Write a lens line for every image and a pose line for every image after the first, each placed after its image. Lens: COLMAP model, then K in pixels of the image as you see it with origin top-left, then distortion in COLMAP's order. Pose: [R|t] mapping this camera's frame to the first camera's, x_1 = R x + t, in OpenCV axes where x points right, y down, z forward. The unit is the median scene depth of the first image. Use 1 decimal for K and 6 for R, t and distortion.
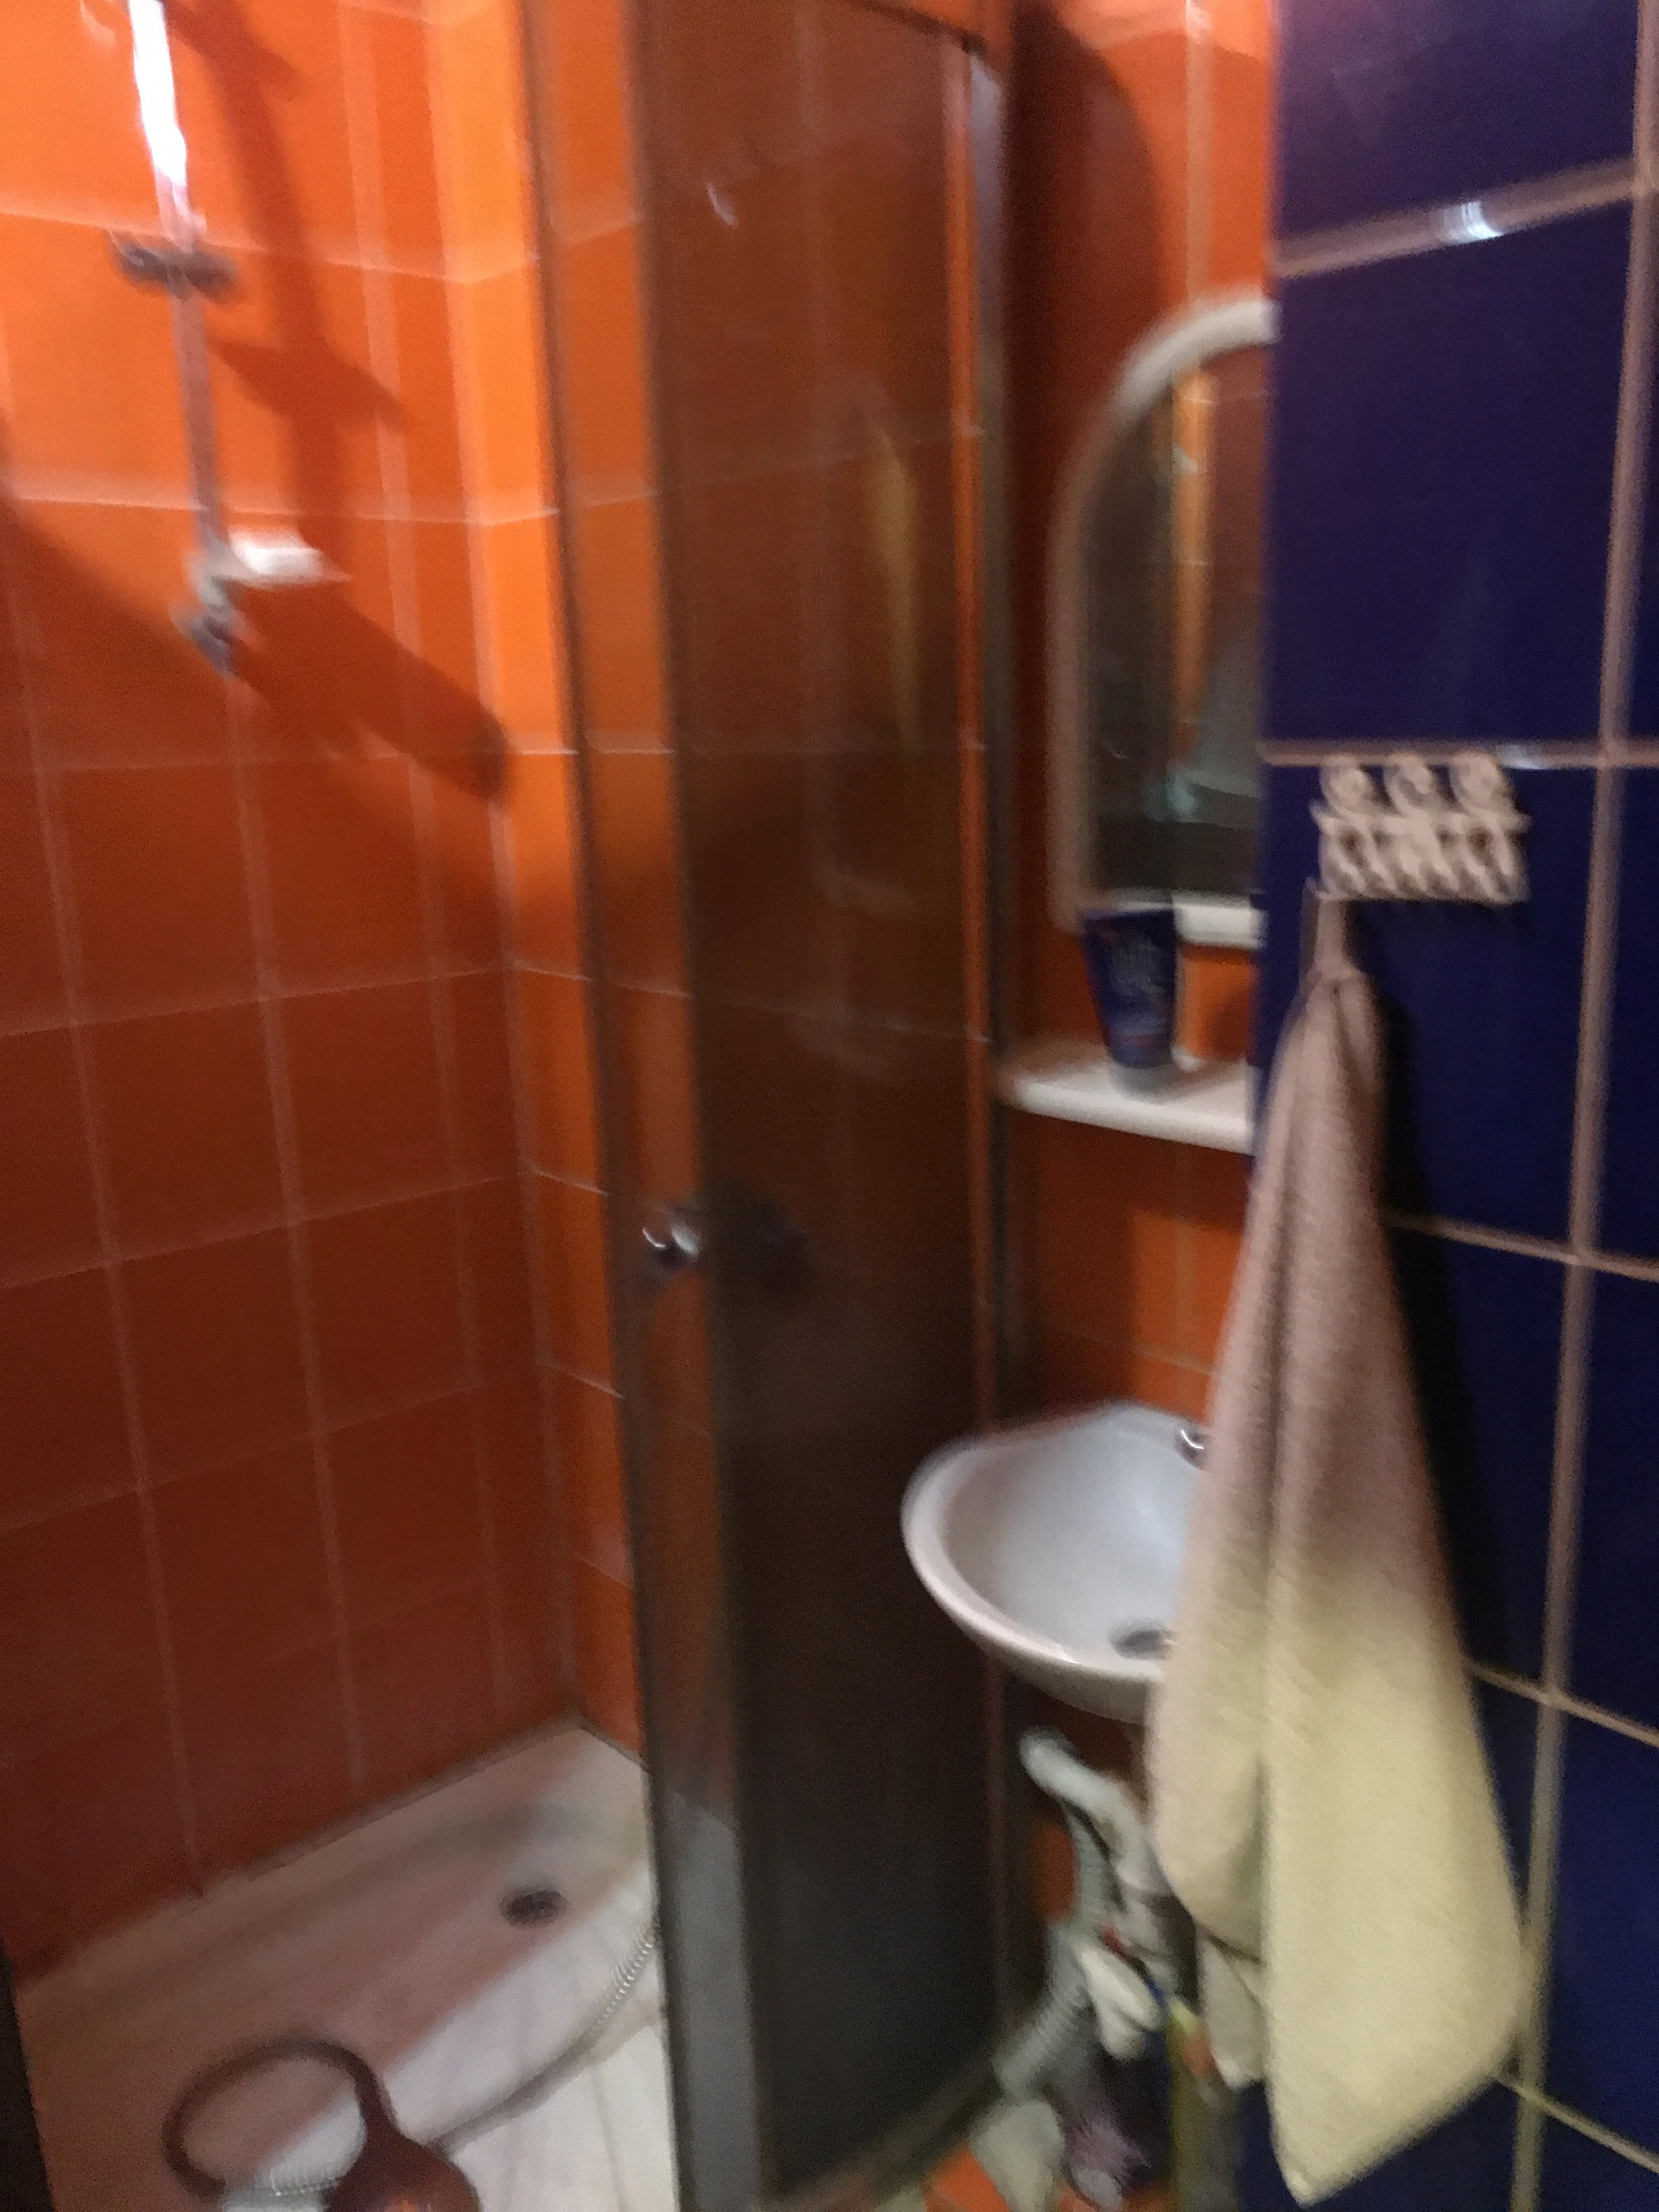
lens RADIAL K [[1825.8, 0, 883.4], [0, 1825.8, 1111.5], [0, 0, 1]] dist [0.040225, -0.007181]
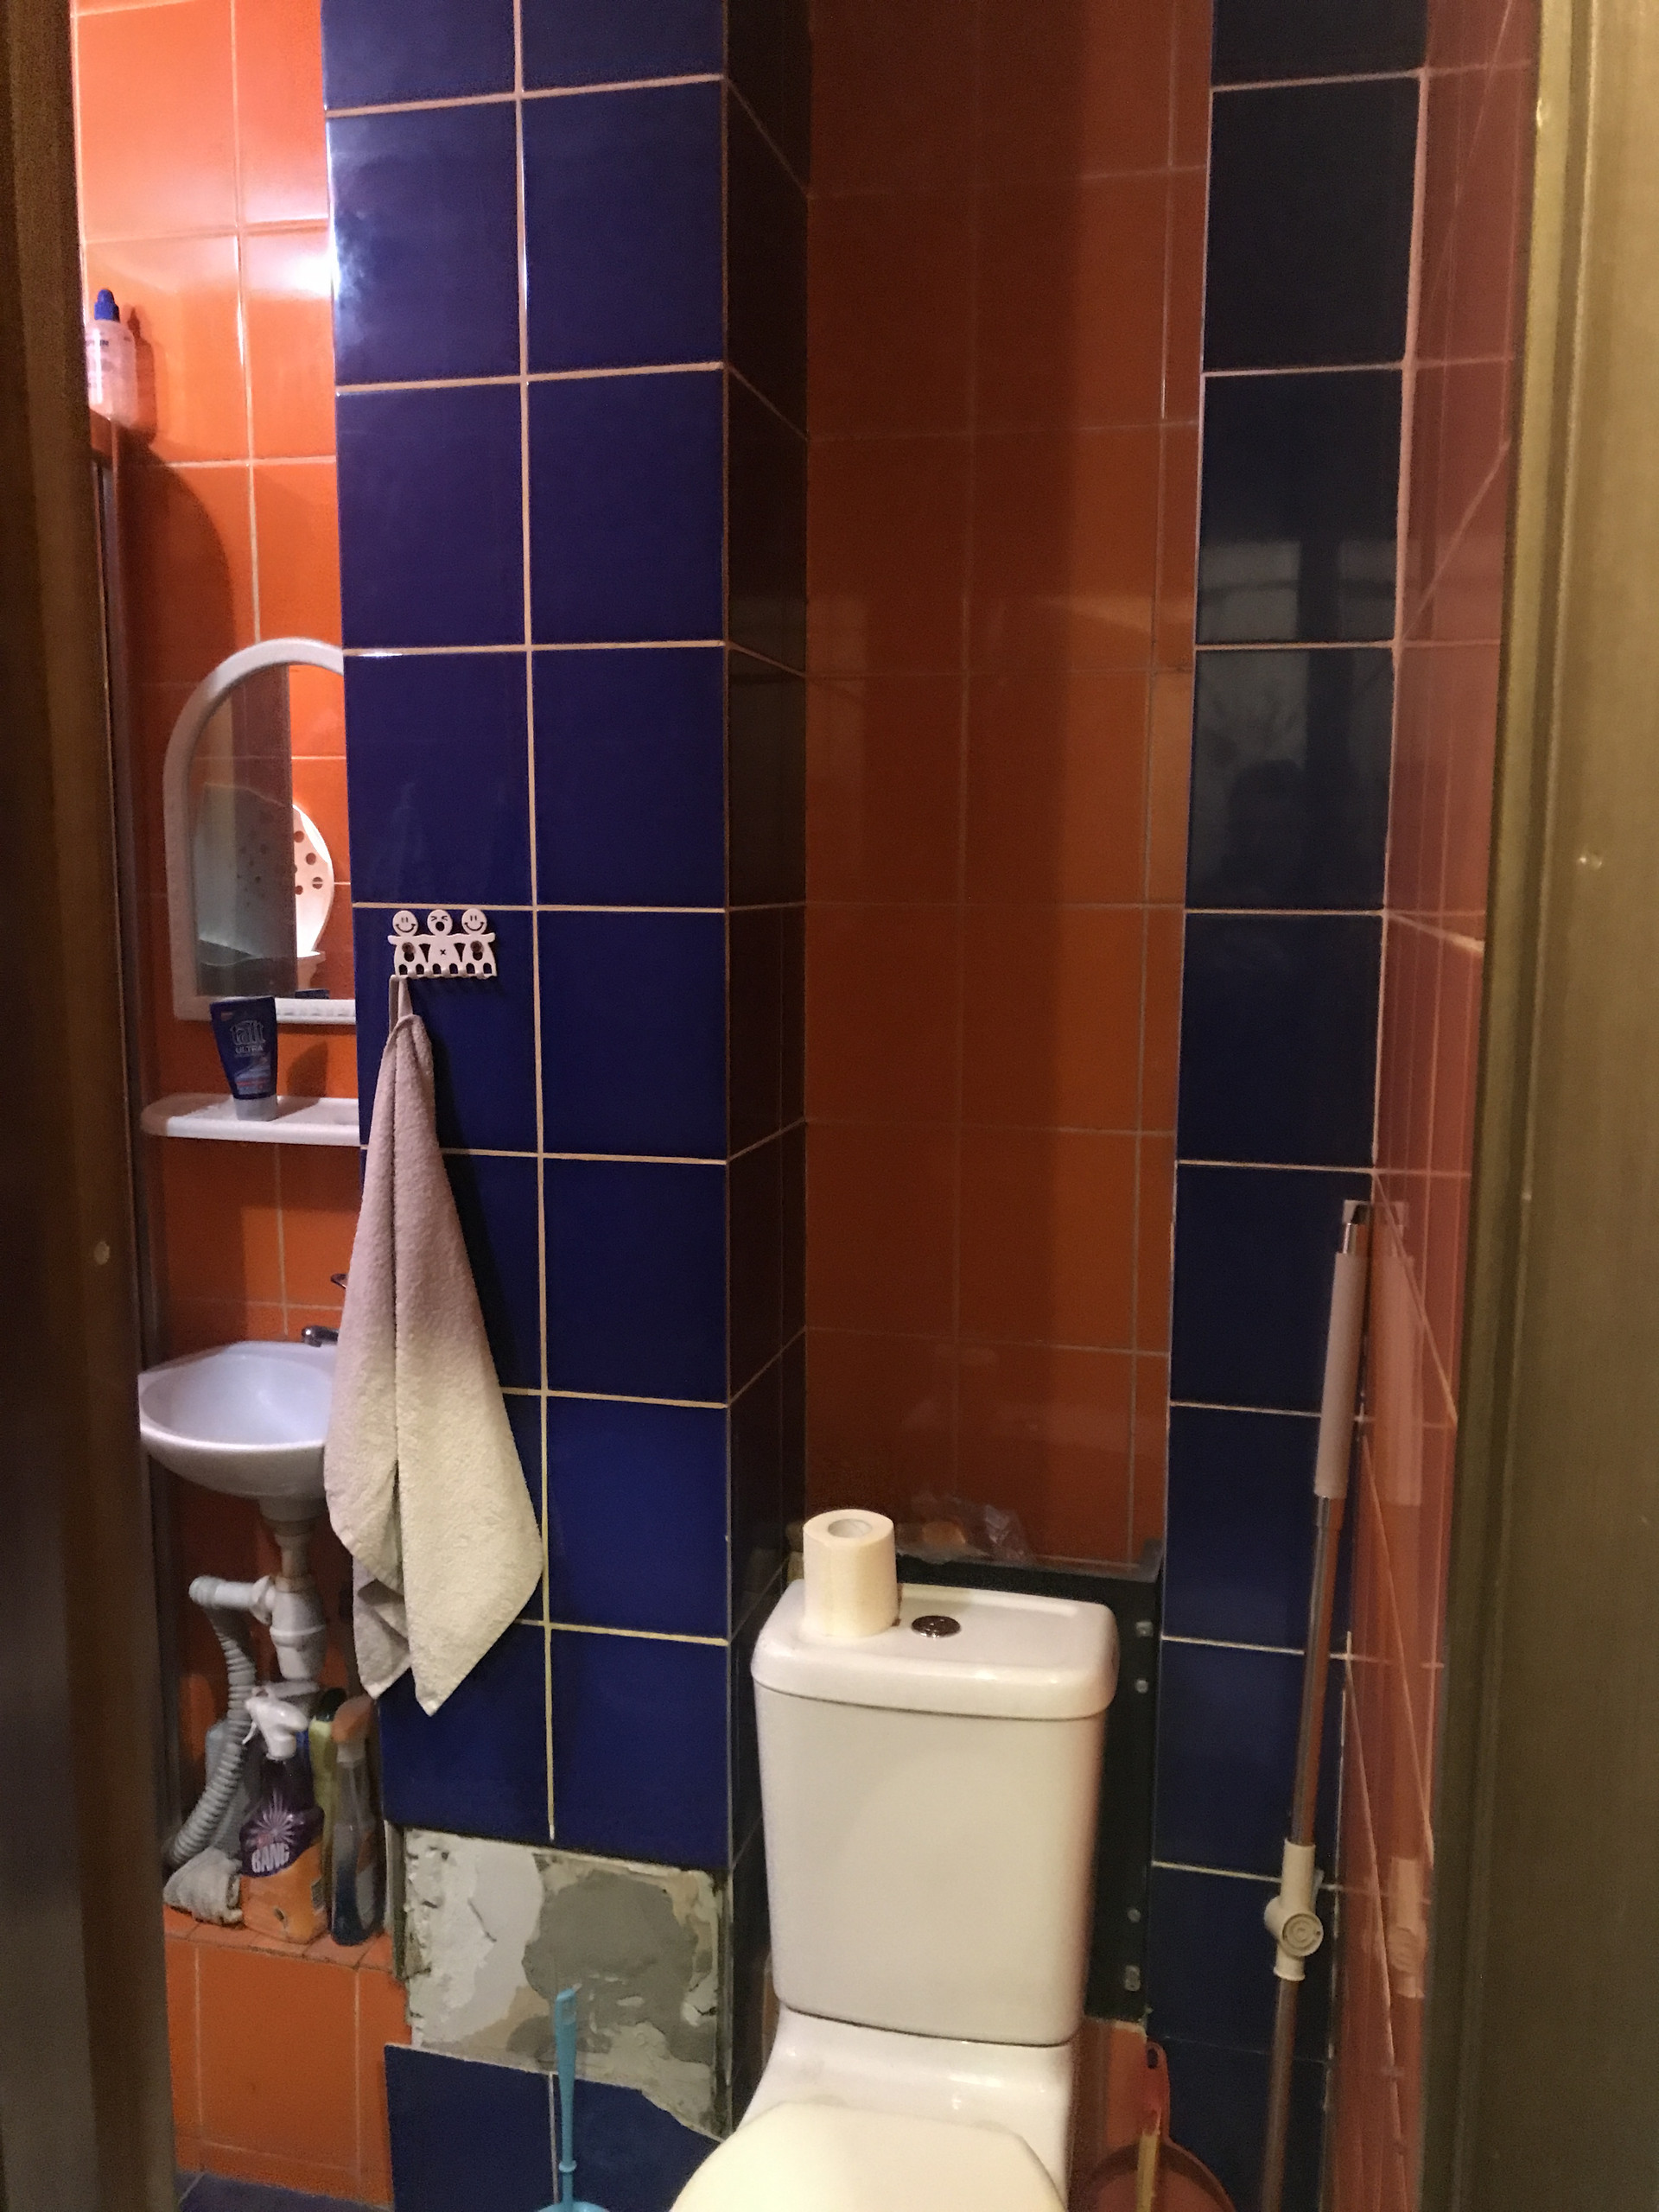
lens RADIAL K [[1825.8, 0, 883.4], [0, 1825.8, 1111.5], [0, 0, 1]] dist [0.040225, -0.007181]
pose [[0.832219, -0.053515, 0.551858, -0.326111], [0.097190, 0.994000, -0.050175, 0.135291], [-0.545862, 0.095392, 0.832427, -0.695771]]
